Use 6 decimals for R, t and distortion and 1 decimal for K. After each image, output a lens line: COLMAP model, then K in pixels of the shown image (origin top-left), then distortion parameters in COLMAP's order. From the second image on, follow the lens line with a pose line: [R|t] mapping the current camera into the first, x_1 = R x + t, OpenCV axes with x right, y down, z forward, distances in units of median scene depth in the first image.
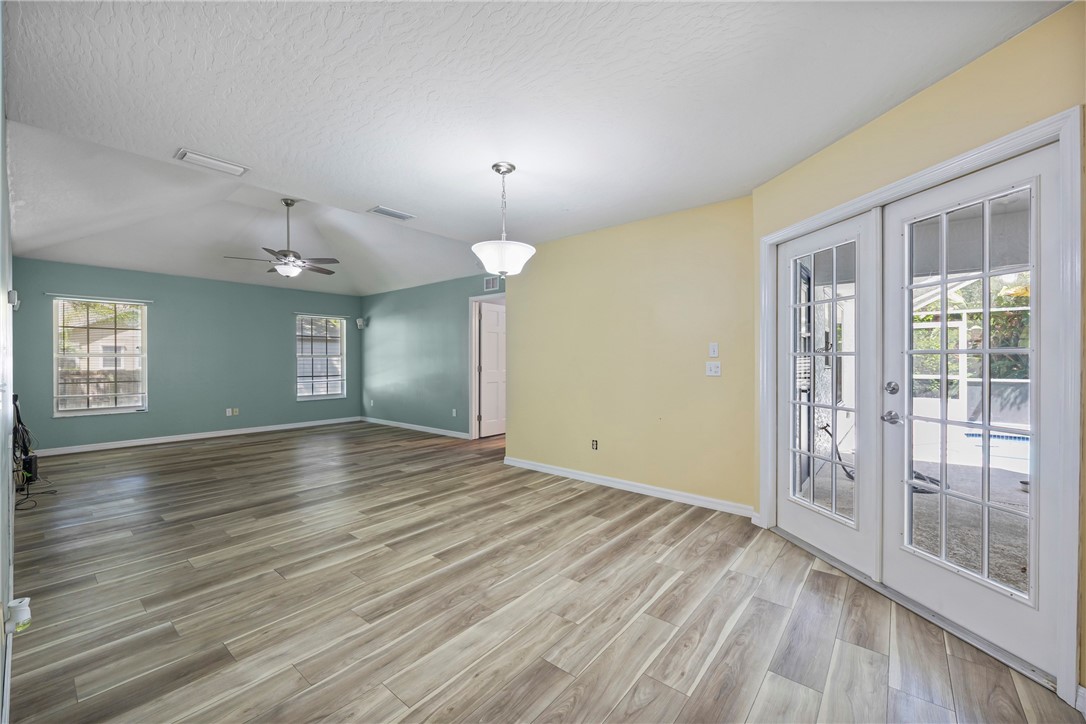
lens RADIAL K [[433.5, 0, 541.9], [0, 433.5, 360.2], [0, 0, 1]] dist [-0.002679, -0.000044]
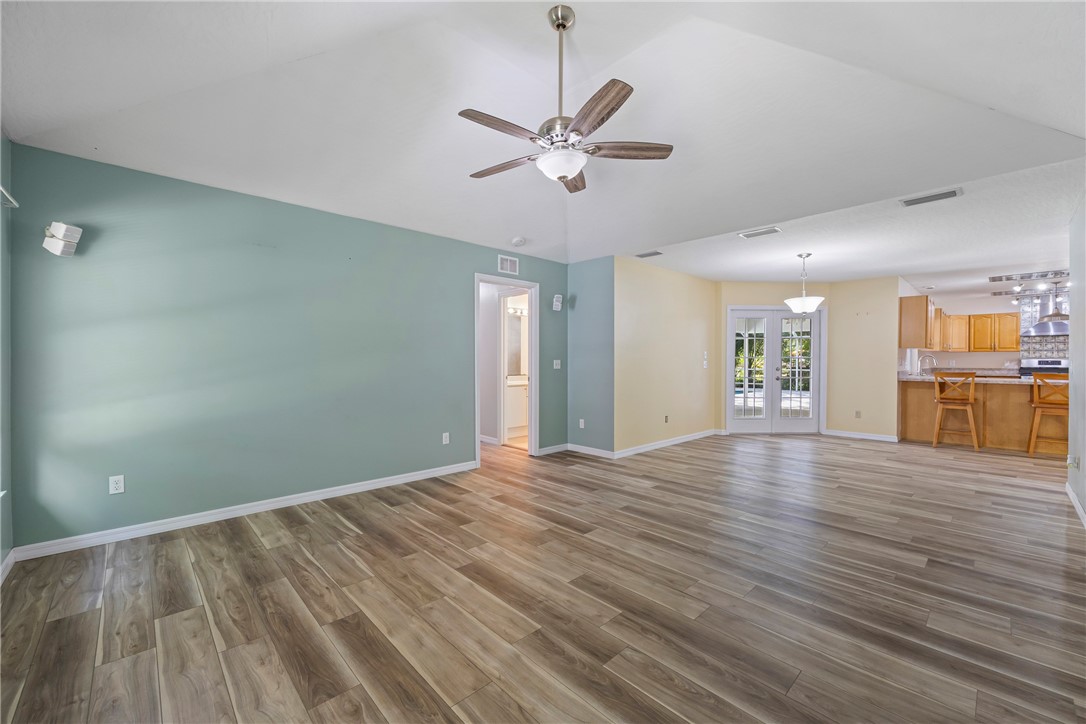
lens RADIAL K [[433.5, 0, 539.7], [0, 433.5, 363.0], [0, 0, 1]] dist [-0.002679, -0.000044]
pose [[0.124714, -0.006056, 0.992174, -1.081883], [-0.001936, 0.999978, 0.006347, 0.001657], [-0.992191, -0.002712, 0.124700, 0.995873]]
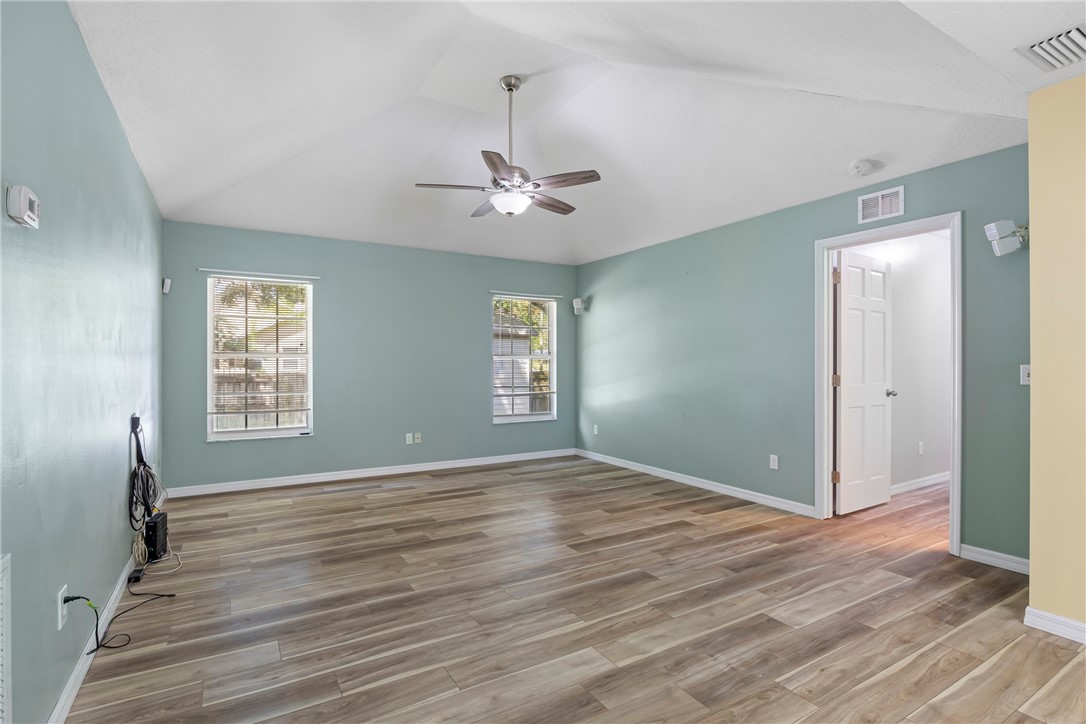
lens RADIAL K [[523.4, 0, 541.4], [0, 523.4, 363.8], [0, 0, 1]] dist [-0.015284, 0.000216]
pose [[0.942564, 0.003228, -0.334011, -0.331066], [-0.002678, 0.999994, 0.002108, -0.000142], [0.334016, -0.001092, 0.942567, 0.385156]]
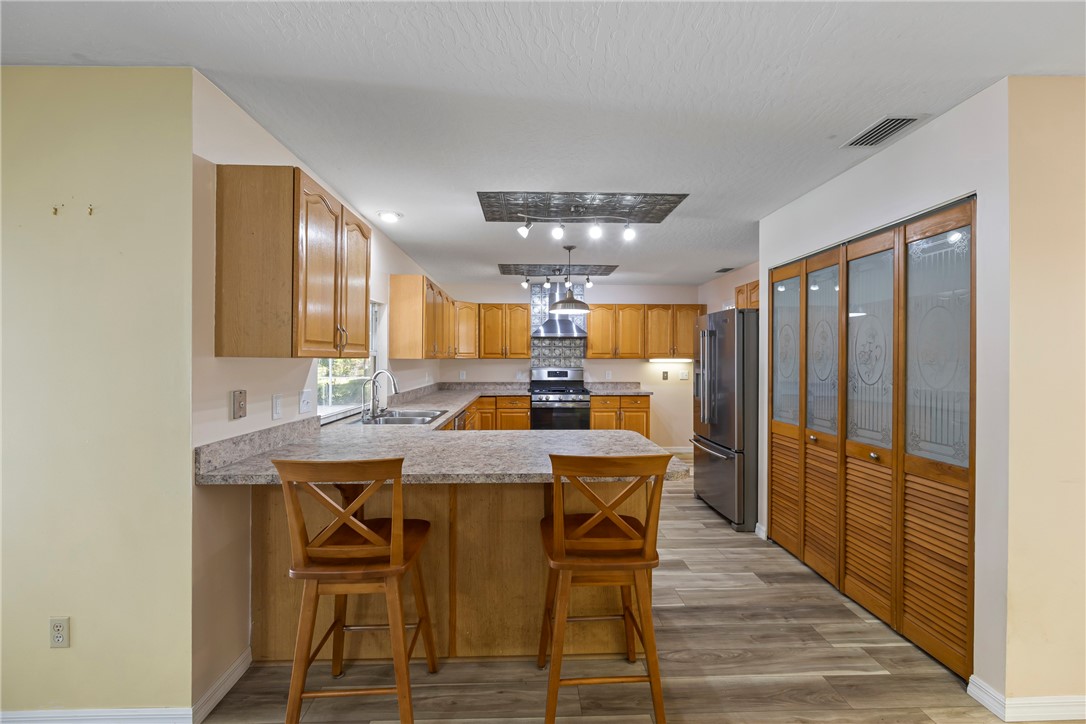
lens RADIAL K [[433.5, 0, 537.4], [0, 433.5, 363.9], [0, 0, 1]] dist [-0.002679, -0.000044]
pose [[-0.659302, -0.006913, 0.751846, -0.140294], [0.000396, 0.999954, 0.009542, -0.031706], [-0.751878, 0.006588, -0.659269, 0.168554]]
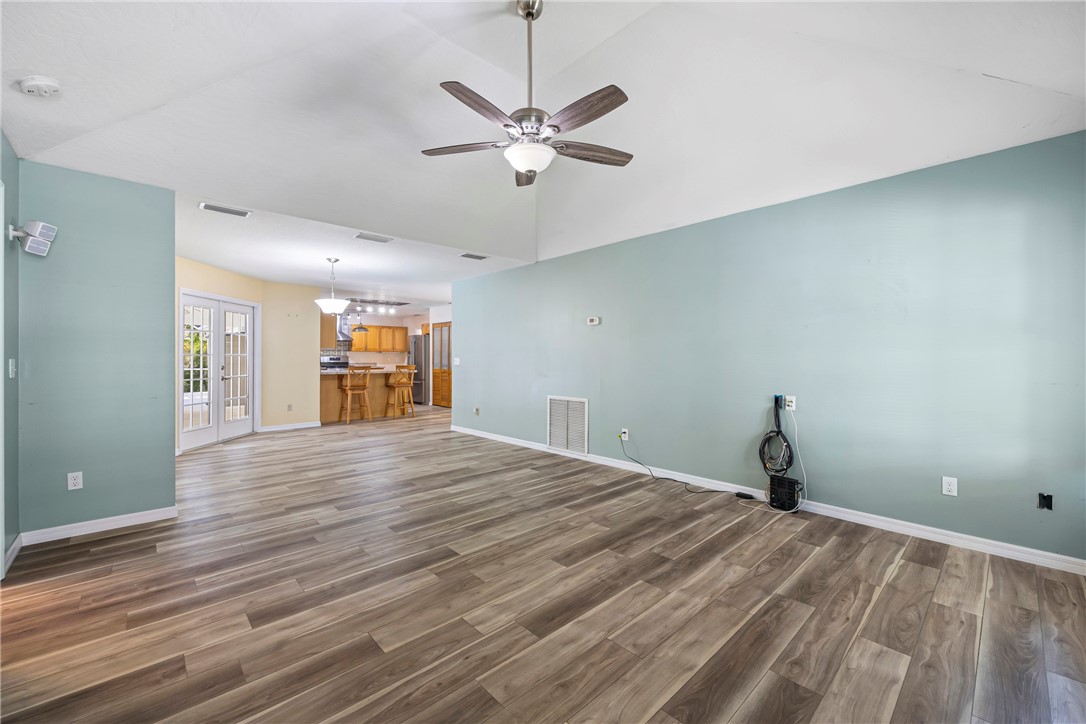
lens RADIAL K [[433.5, 0, 539.7], [0, 433.5, 358.9], [0, 0, 1]] dist [-0.002679, -0.000044]
pose [[-0.990984, 0.000206, 0.133978, -0.676457], [0.000589, 0.999996, 0.002820, 0.000413], [-0.133977, 0.002873, -0.990980, 1.490151]]
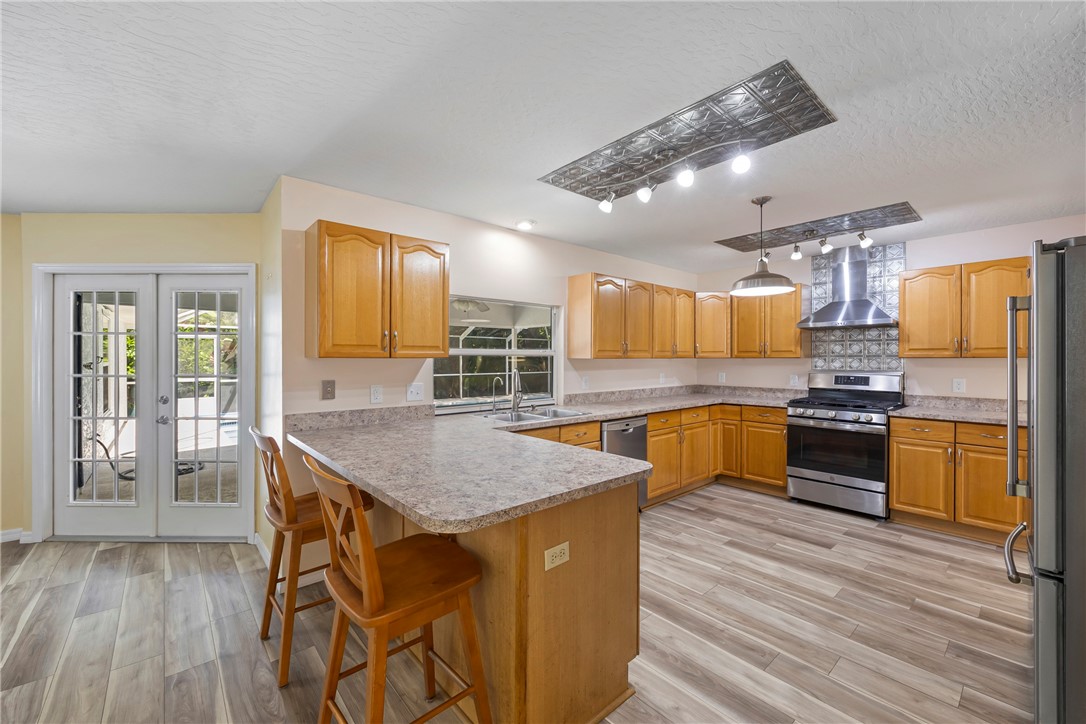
lens RADIAL K [[433.5, 0, 538.5], [0, 433.5, 360.0], [0, 0, 1]] dist [-0.002679, -0.000044]
pose [[0.165149, -0.001922, 0.986267, -0.181148], [-0.000987, 0.999997, 0.002114, -0.032201], [-0.986268, -0.001322, 0.165147, -0.209938]]
